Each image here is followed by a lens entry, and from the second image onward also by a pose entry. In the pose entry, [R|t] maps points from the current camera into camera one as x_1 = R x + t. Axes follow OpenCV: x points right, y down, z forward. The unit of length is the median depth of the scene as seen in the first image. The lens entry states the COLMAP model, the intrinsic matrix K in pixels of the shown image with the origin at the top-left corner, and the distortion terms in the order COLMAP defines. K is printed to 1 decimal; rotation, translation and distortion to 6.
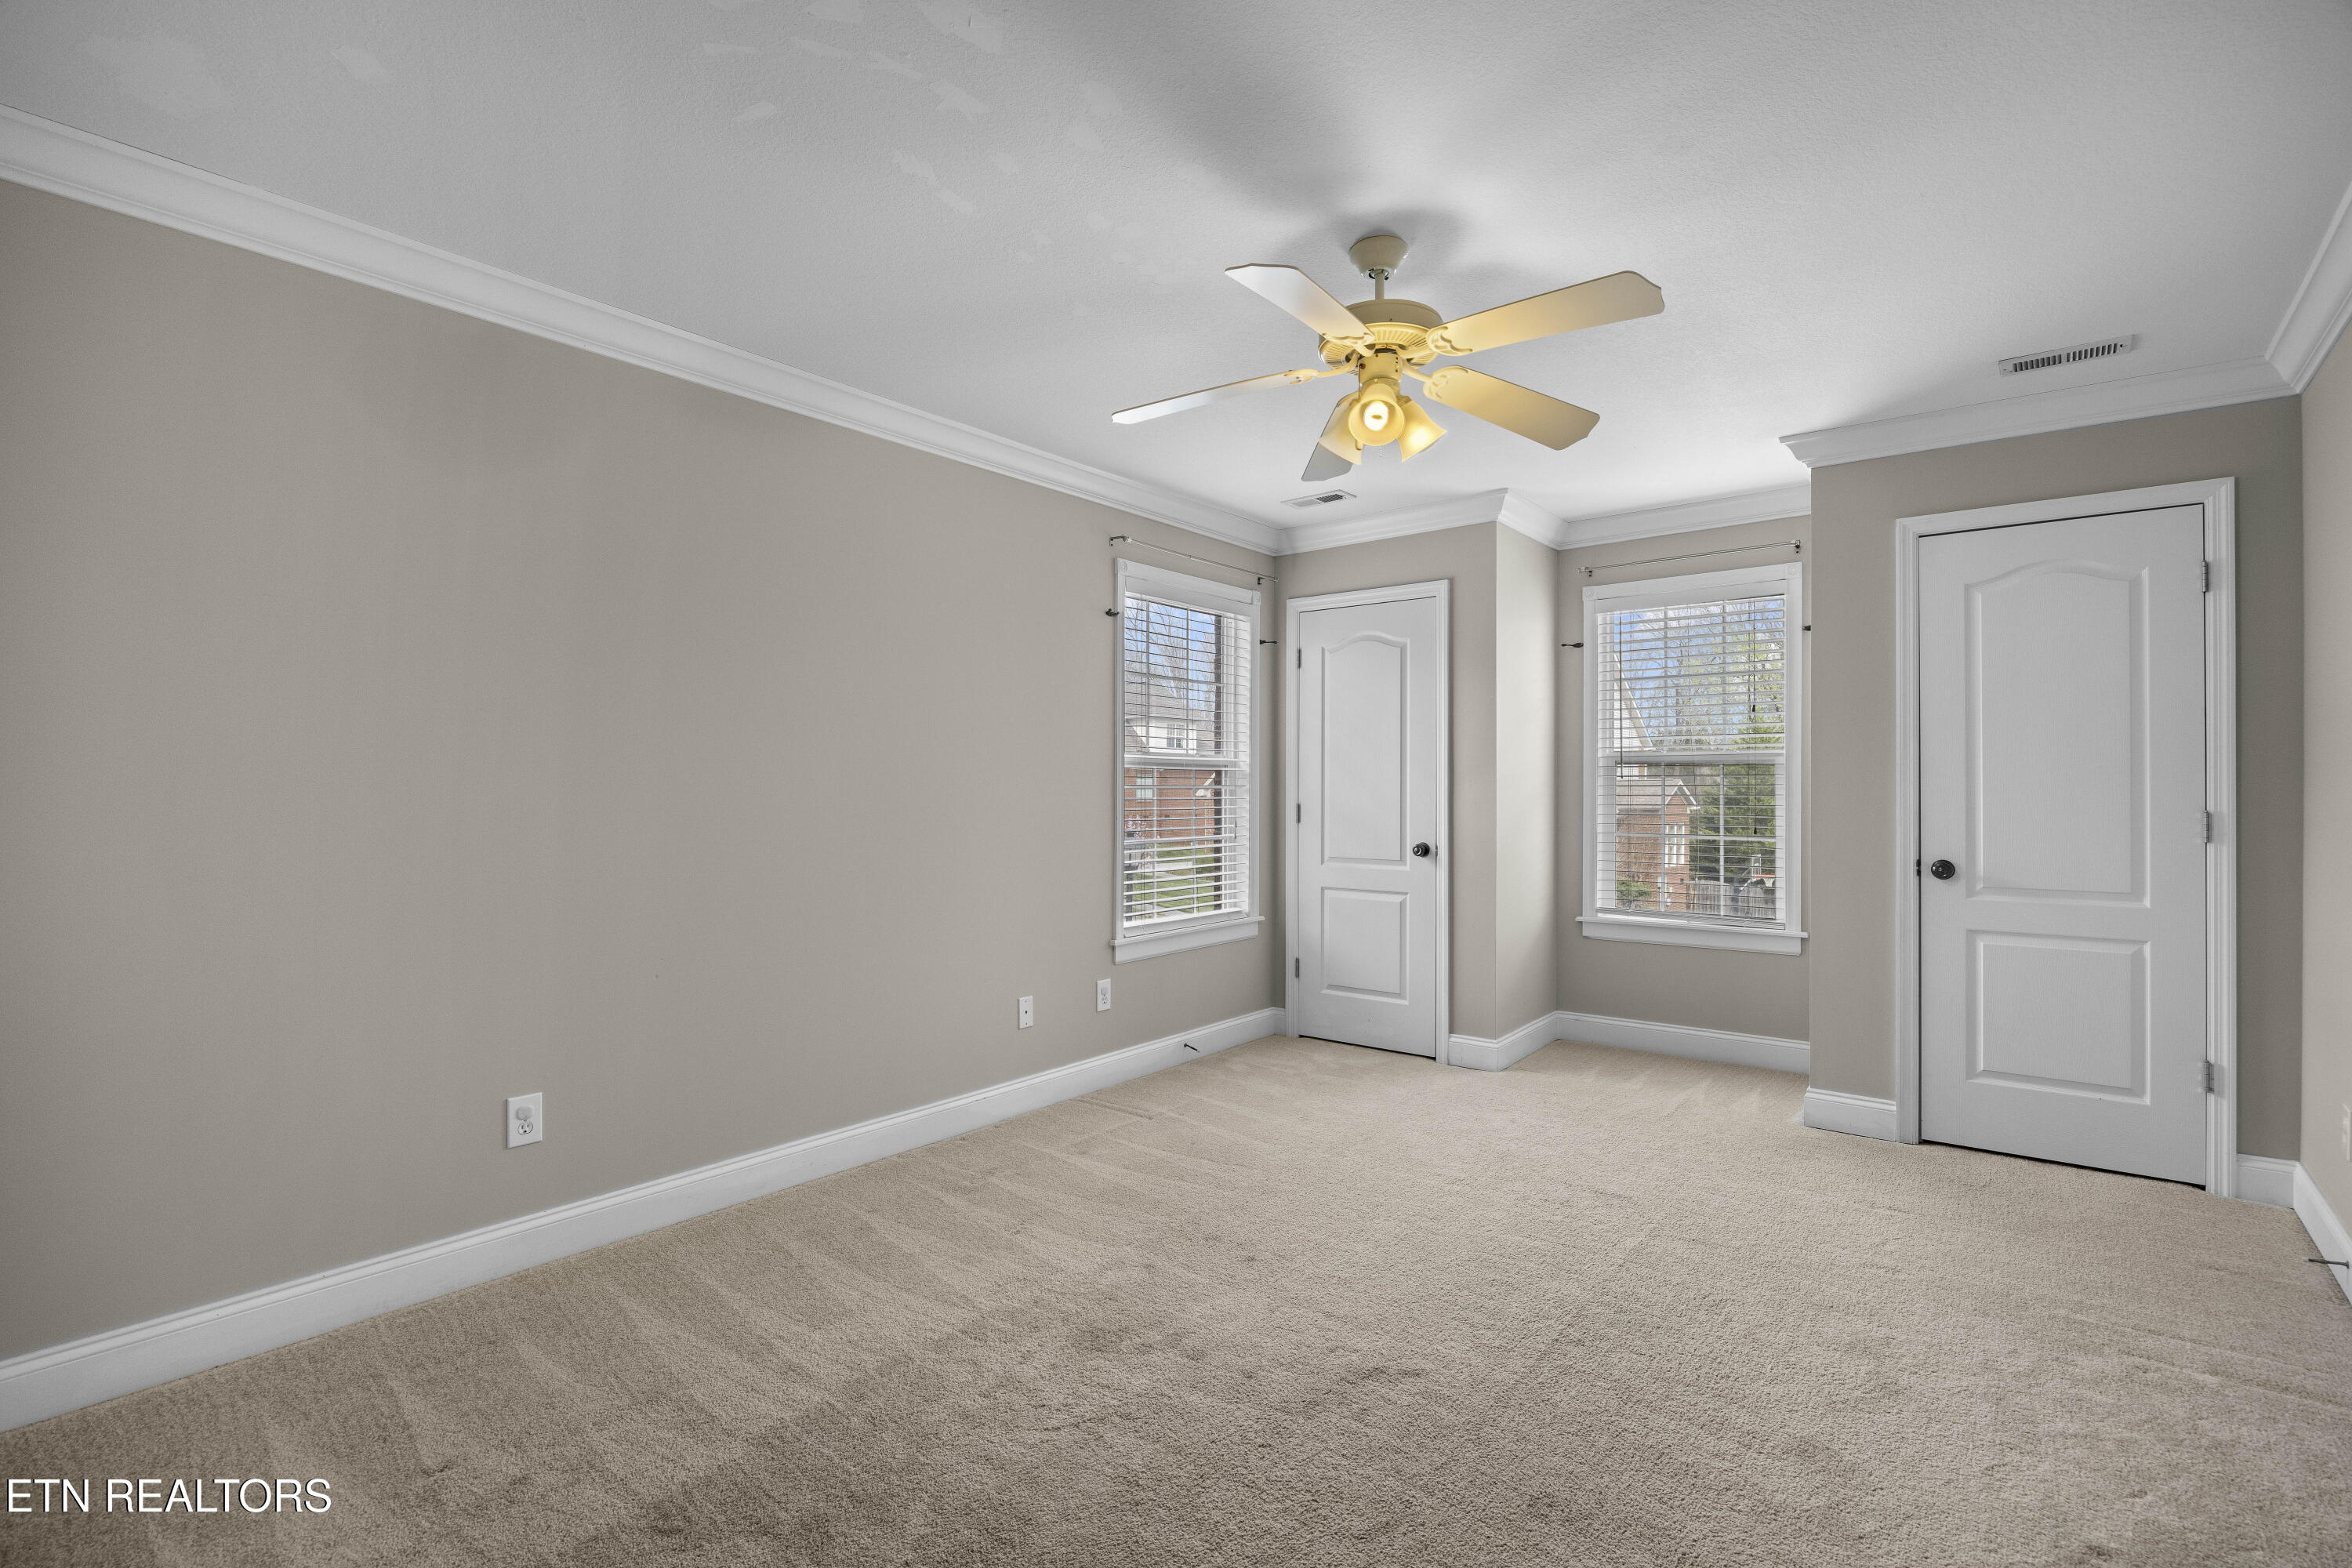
lens RADIAL K [[1062.8, 0, 1167.9], [0, 1062.8, 780.3], [0, 0, 1]] dist [-0.012148, 0.000192]
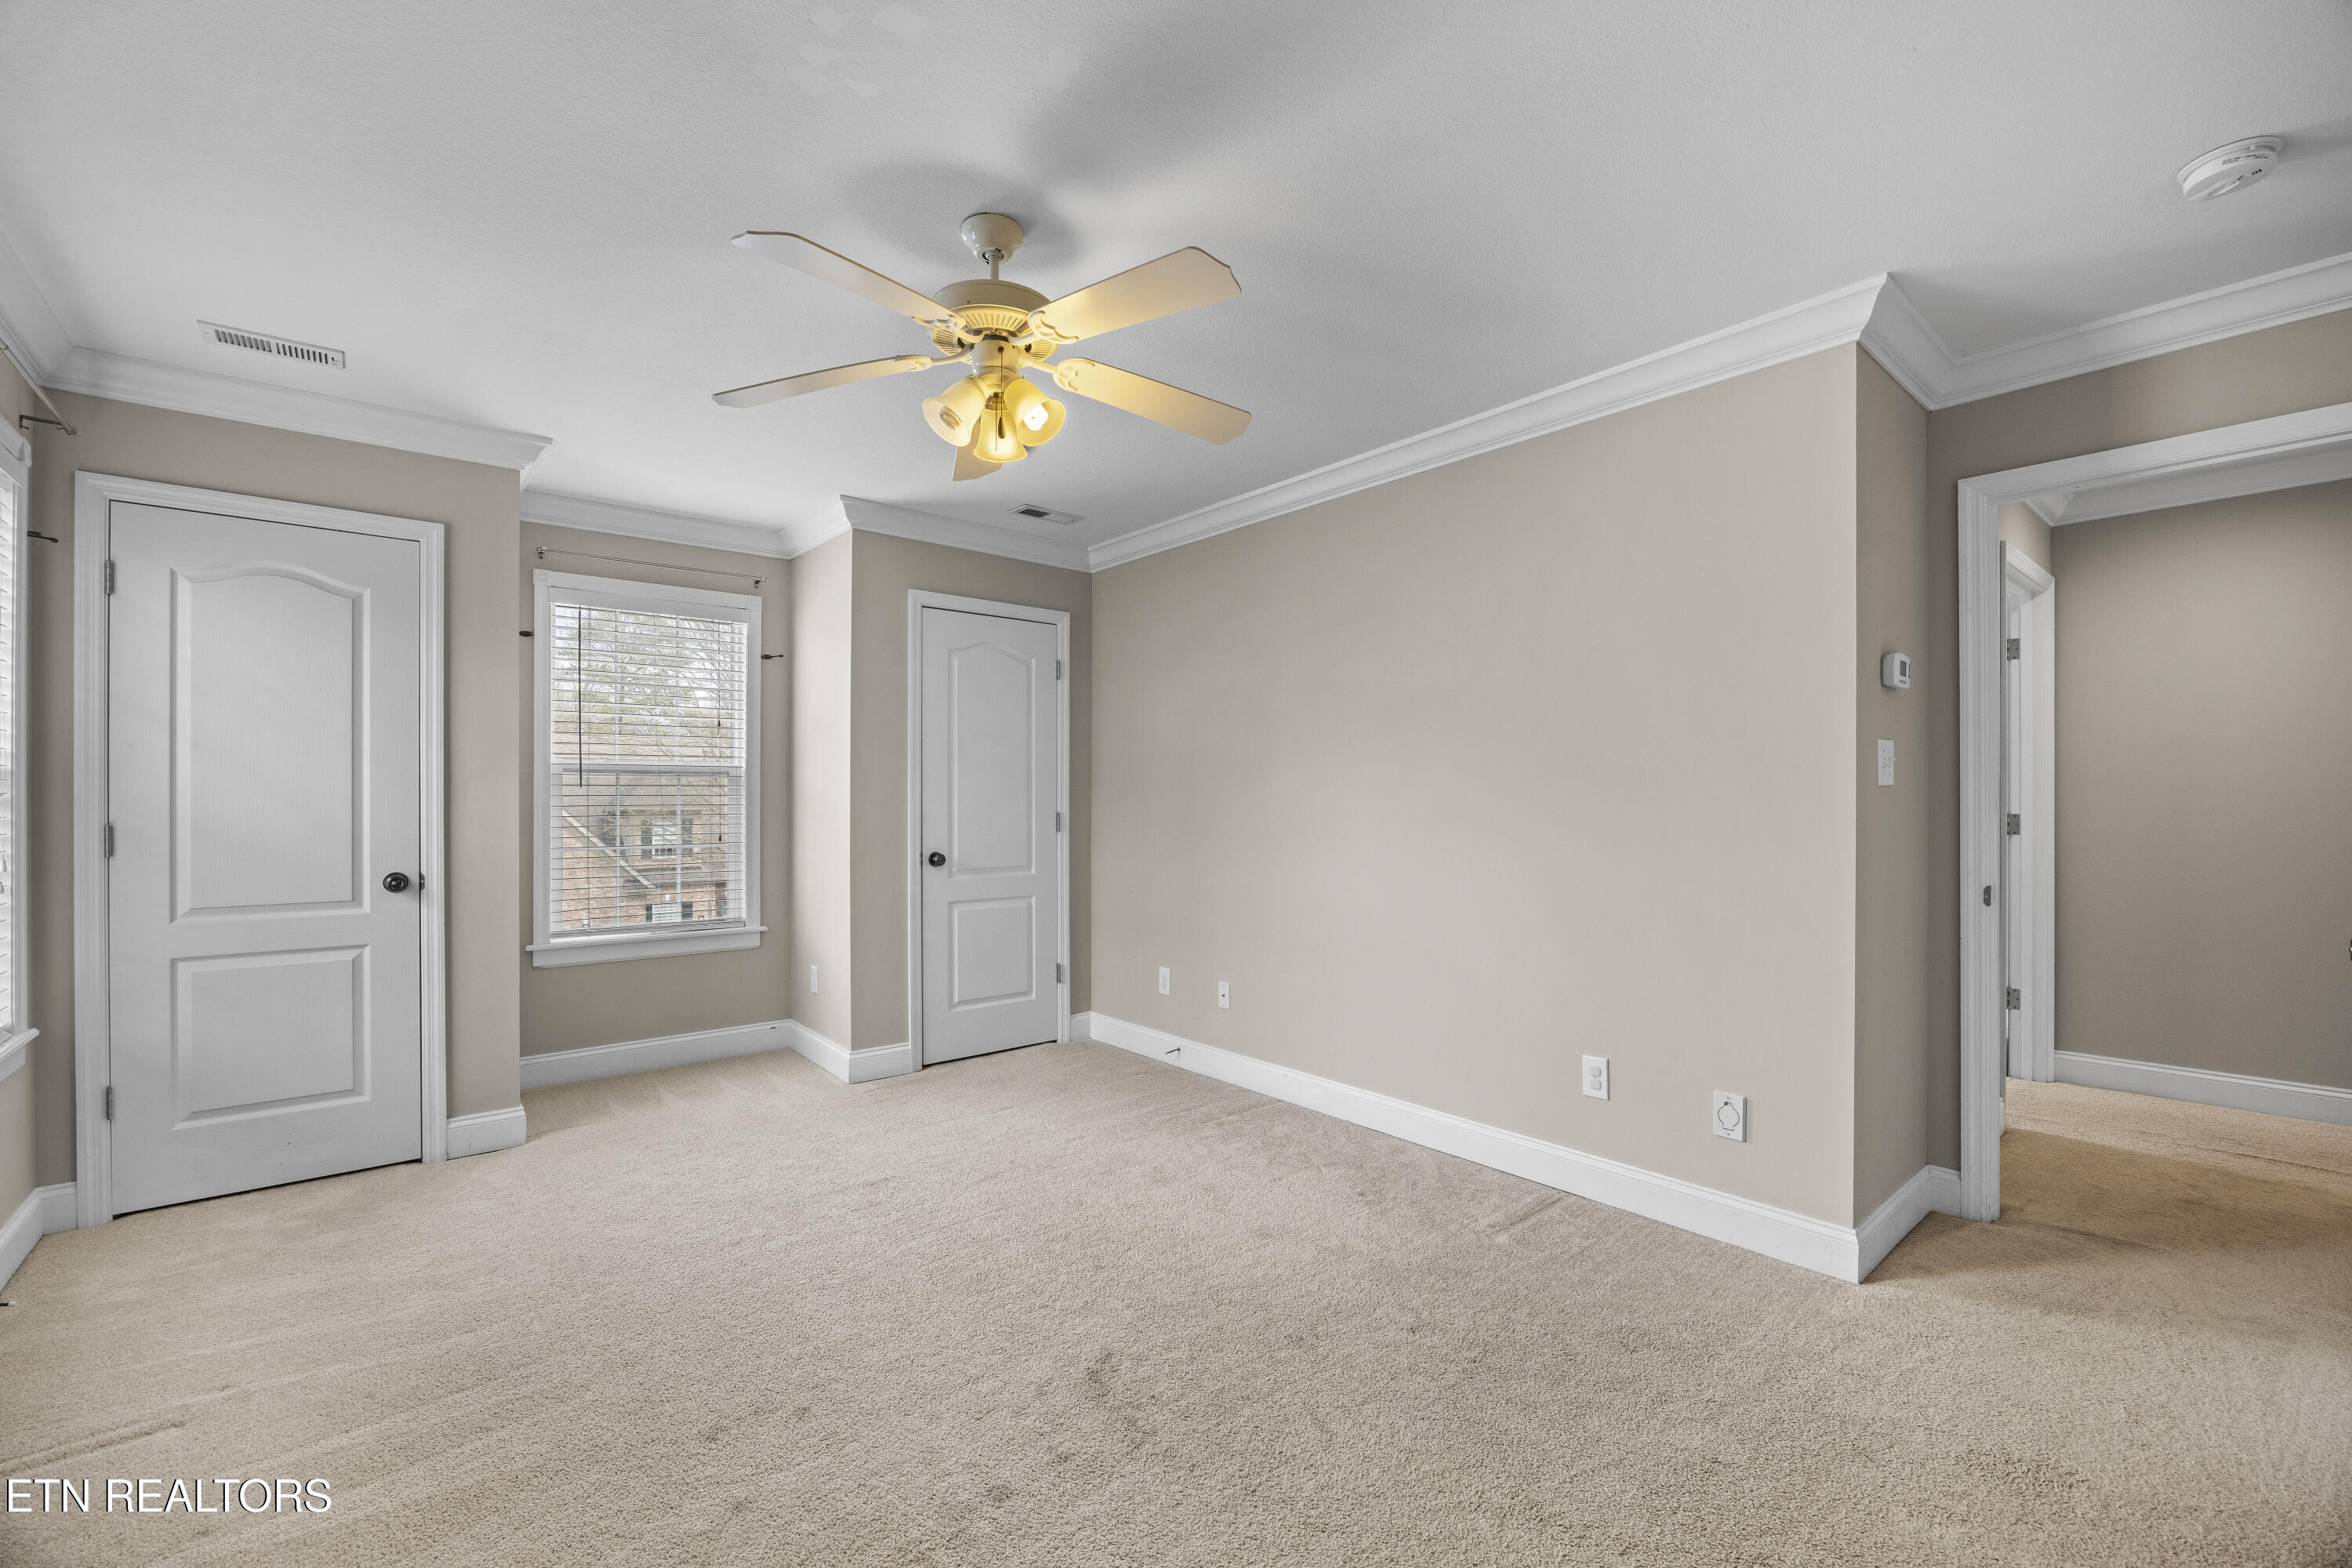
lens RADIAL K [[988.7, 0, 1181.2], [0, 988.7, 799.3], [0, 0, 1]] dist [-0.011750, -0.000518]
pose [[0.179730, -0.000212, 0.983716, -0.363242], [-0.007270, 0.999972, 0.001543, 0.003536], [-0.983689, -0.007429, 0.179724, 0.384342]]
